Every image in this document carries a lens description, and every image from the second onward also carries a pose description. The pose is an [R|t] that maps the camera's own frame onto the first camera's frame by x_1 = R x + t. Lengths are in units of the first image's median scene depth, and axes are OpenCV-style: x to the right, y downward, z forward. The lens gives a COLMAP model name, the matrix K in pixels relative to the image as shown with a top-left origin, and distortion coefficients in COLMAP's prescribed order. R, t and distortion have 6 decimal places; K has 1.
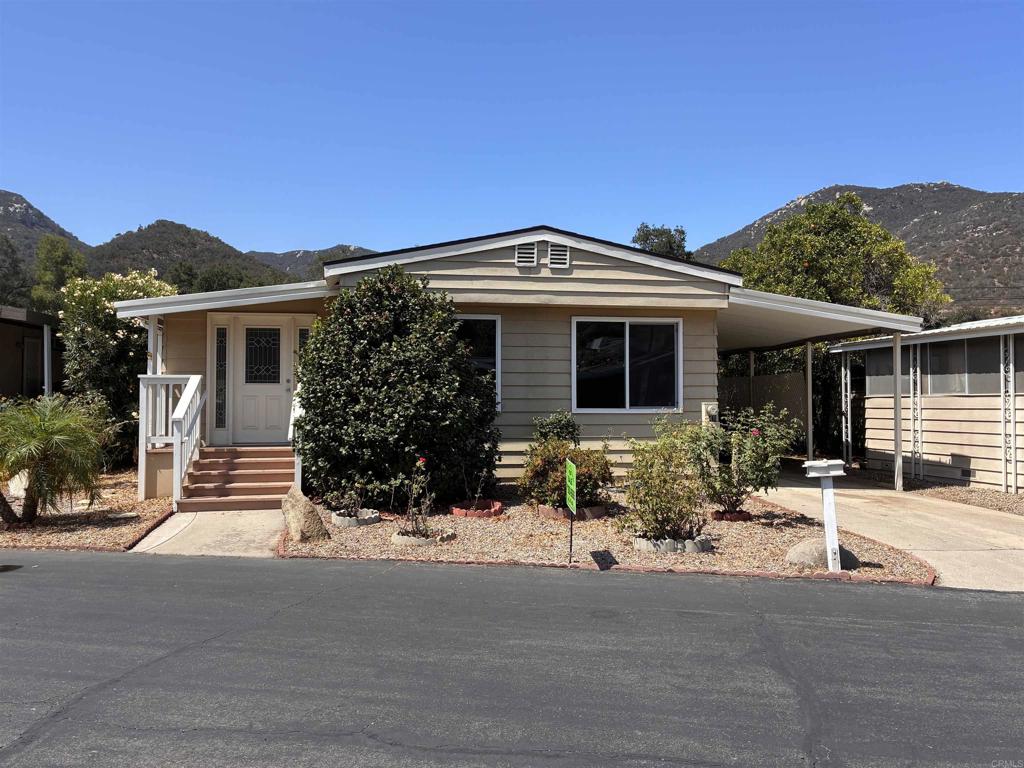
lens RADIAL K [[827.2, 0, 512.0], [0, 827.2, 384.0], [0, 0, 1]] dist [0.038446, -0.005423]
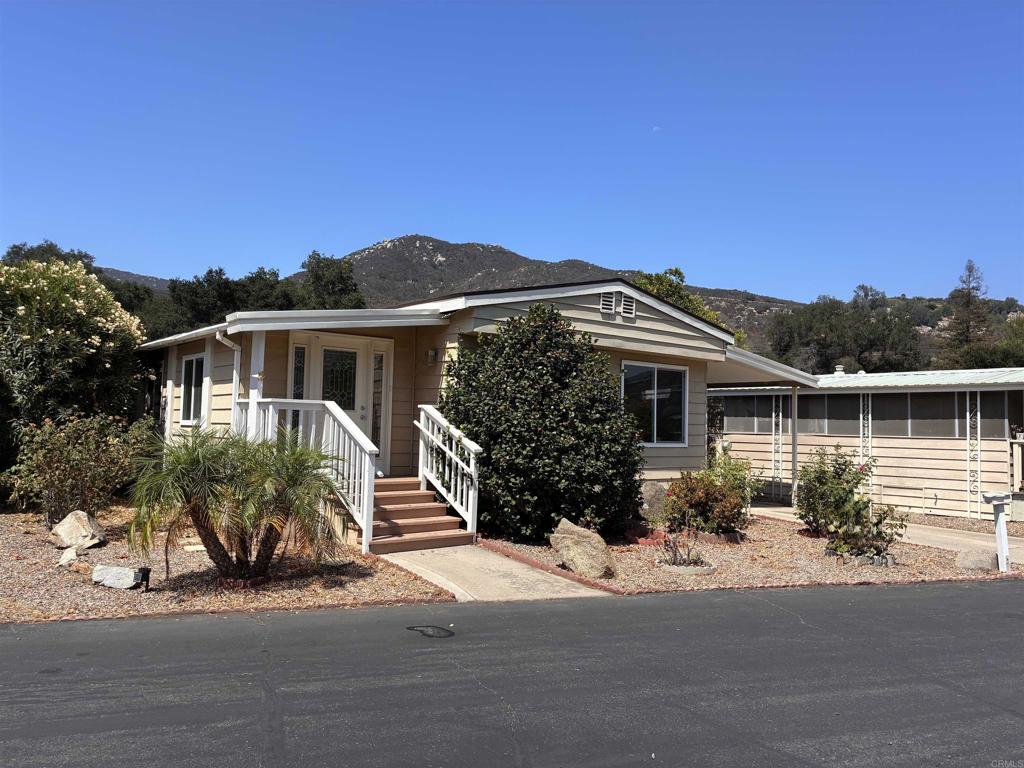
lens RADIAL K [[781.2, 0, 517.7], [0, 781.2, 380.2], [0, 0, 1]] dist [0.056458, -0.072392]
pose [[0.870765, 0.052202, 0.488921, -0.565725], [-0.036527, 0.998468, -0.041552, -0.004996], [-0.490341, 0.018323, 0.871338, 0.147265]]
